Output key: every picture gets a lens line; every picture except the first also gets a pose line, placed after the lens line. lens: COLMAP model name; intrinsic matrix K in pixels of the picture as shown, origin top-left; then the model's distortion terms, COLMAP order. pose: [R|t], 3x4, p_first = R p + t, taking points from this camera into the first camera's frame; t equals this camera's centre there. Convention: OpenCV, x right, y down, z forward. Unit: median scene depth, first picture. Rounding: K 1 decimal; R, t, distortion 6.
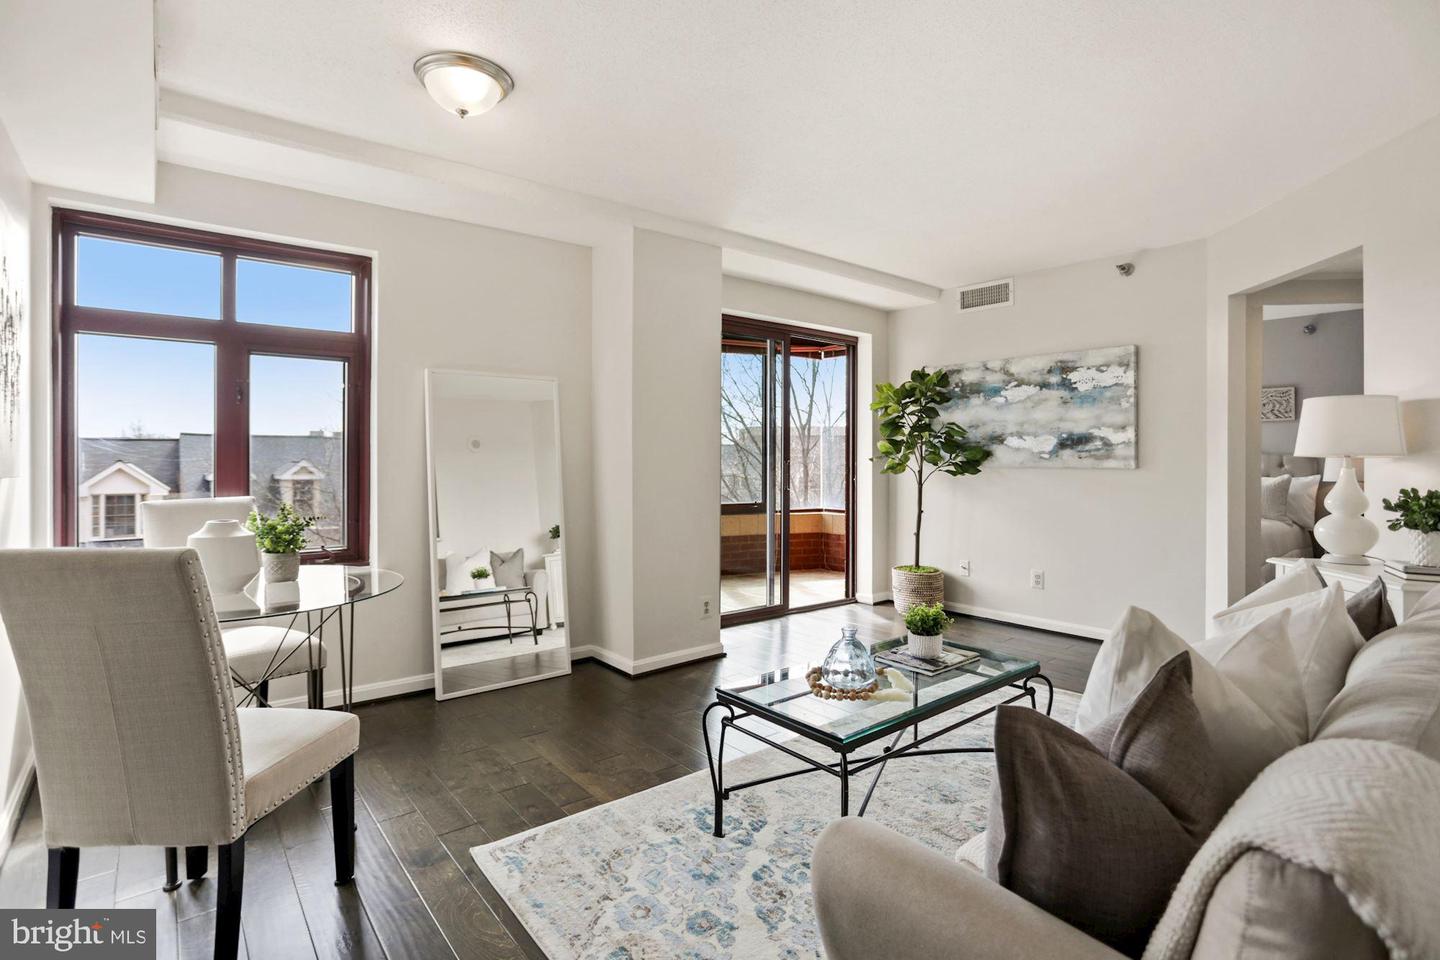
lens RADIAL K [[718.2, 0, 736.5], [0, 718.2, 463.3], [0, 0, 1]] dist [-0.051084, 0.024214]
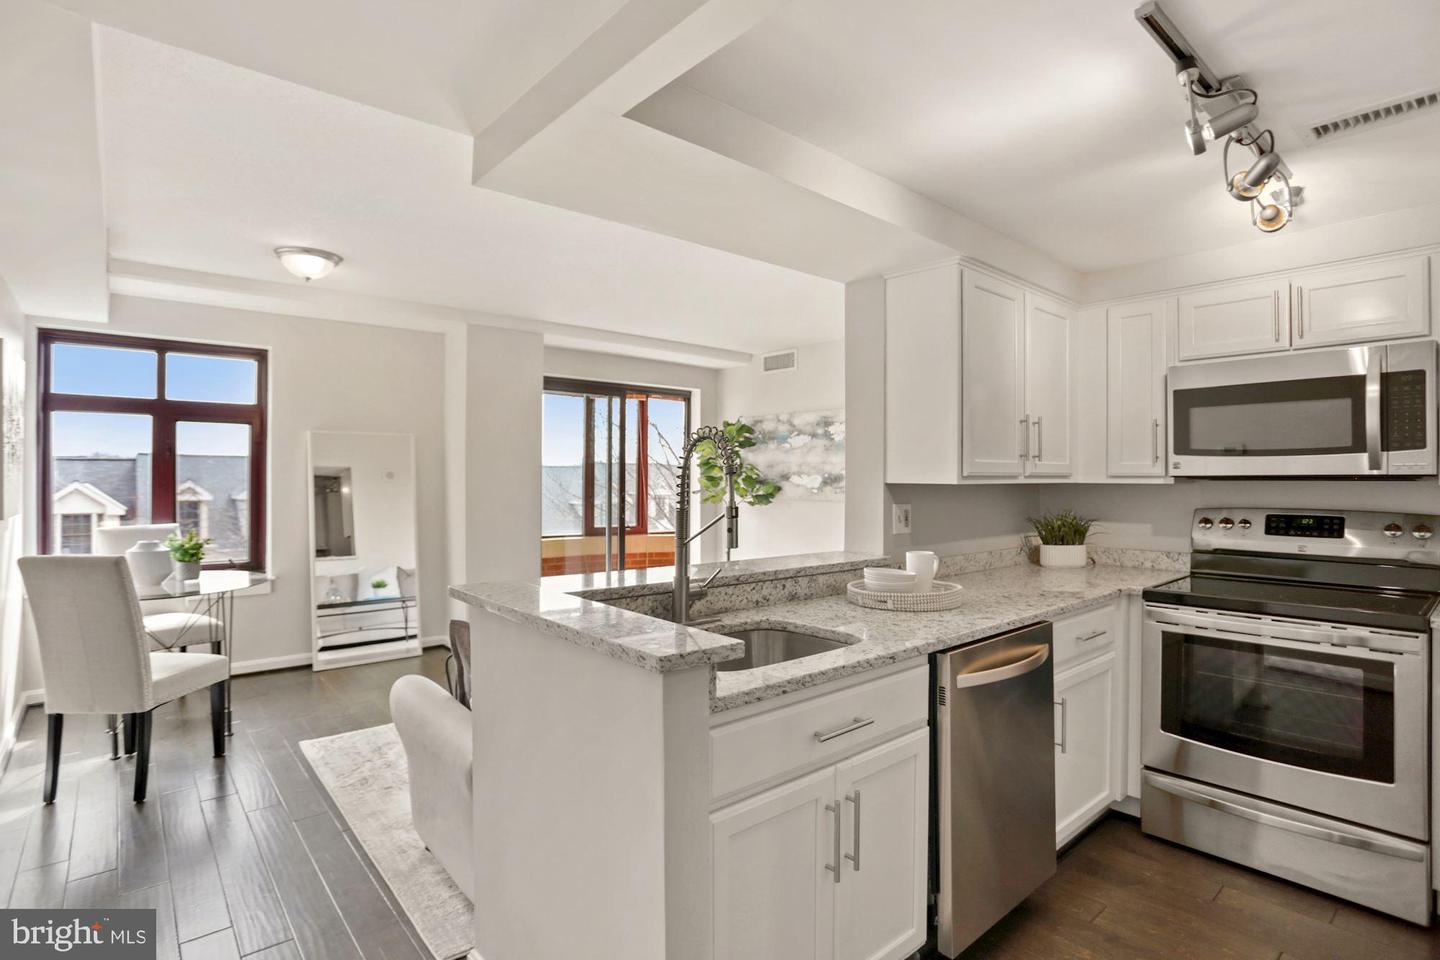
lens RADIAL K [[718.2, 0, 730.8], [0, 718.2, 475.9], [0, 0, 1]] dist [-0.051084, 0.024214]
pose [[0.999530, 0.004080, 0.030394, 0.262190], [-0.003812, 0.999953, -0.008883, -0.026854], [-0.030428, 0.008763, 0.999499, -0.306012]]
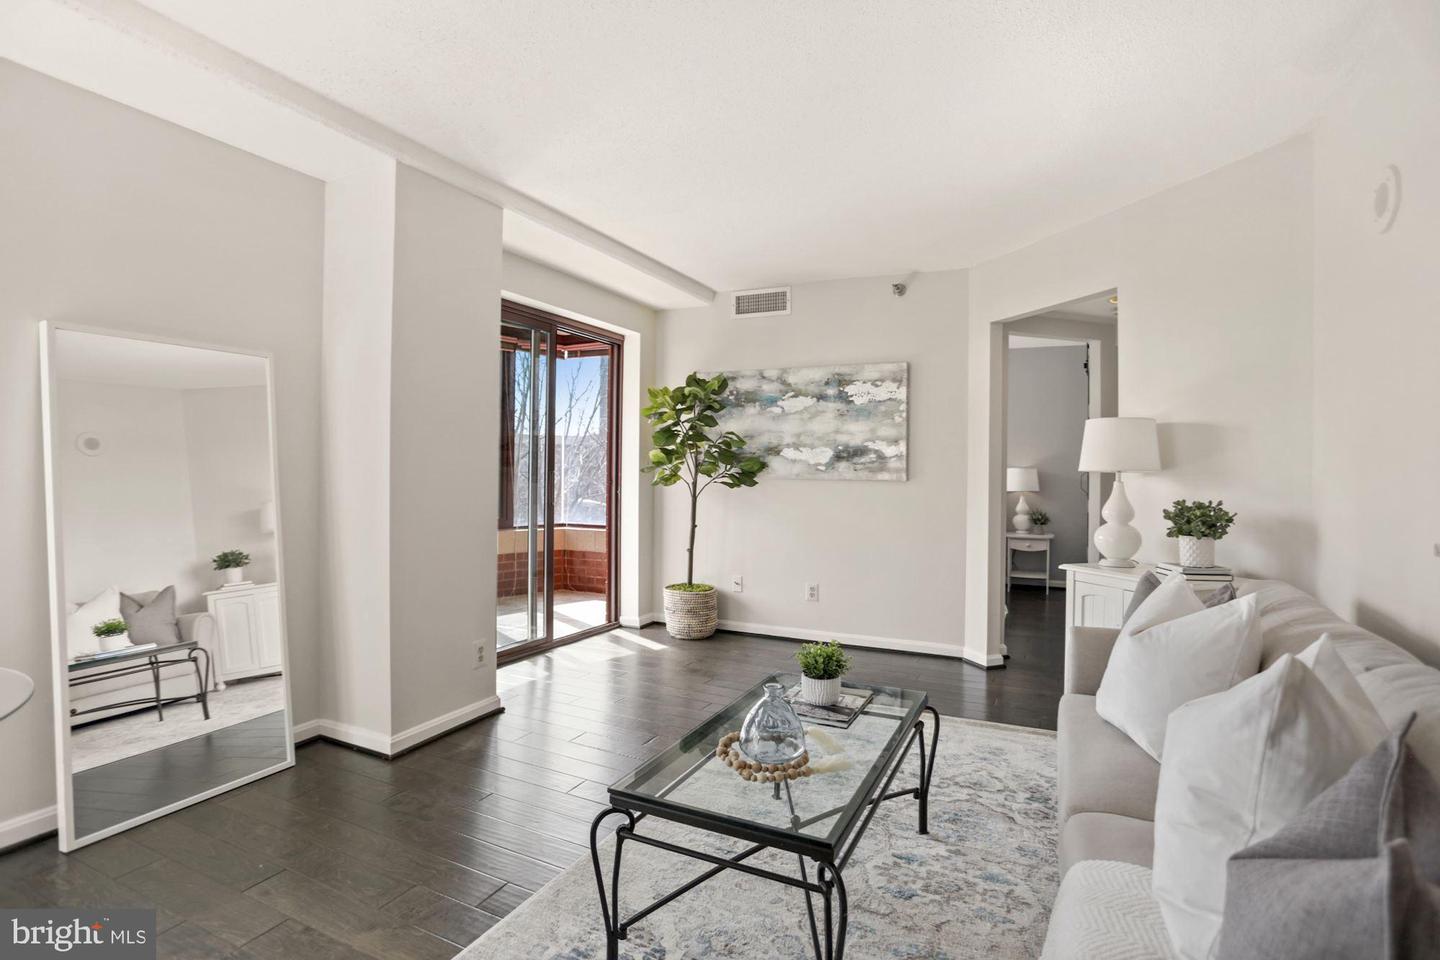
lens RADIAL K [[718.2, 0, 726.5], [0, 718.2, 463.3], [0, 0, 1]] dist [-0.051084, 0.024214]
pose [[0.912329, 0.010827, 0.409315, -0.108719], [-0.005885, 0.999894, -0.013330, -0.002457], [-0.409416, 0.009753, 0.912296, 0.145052]]
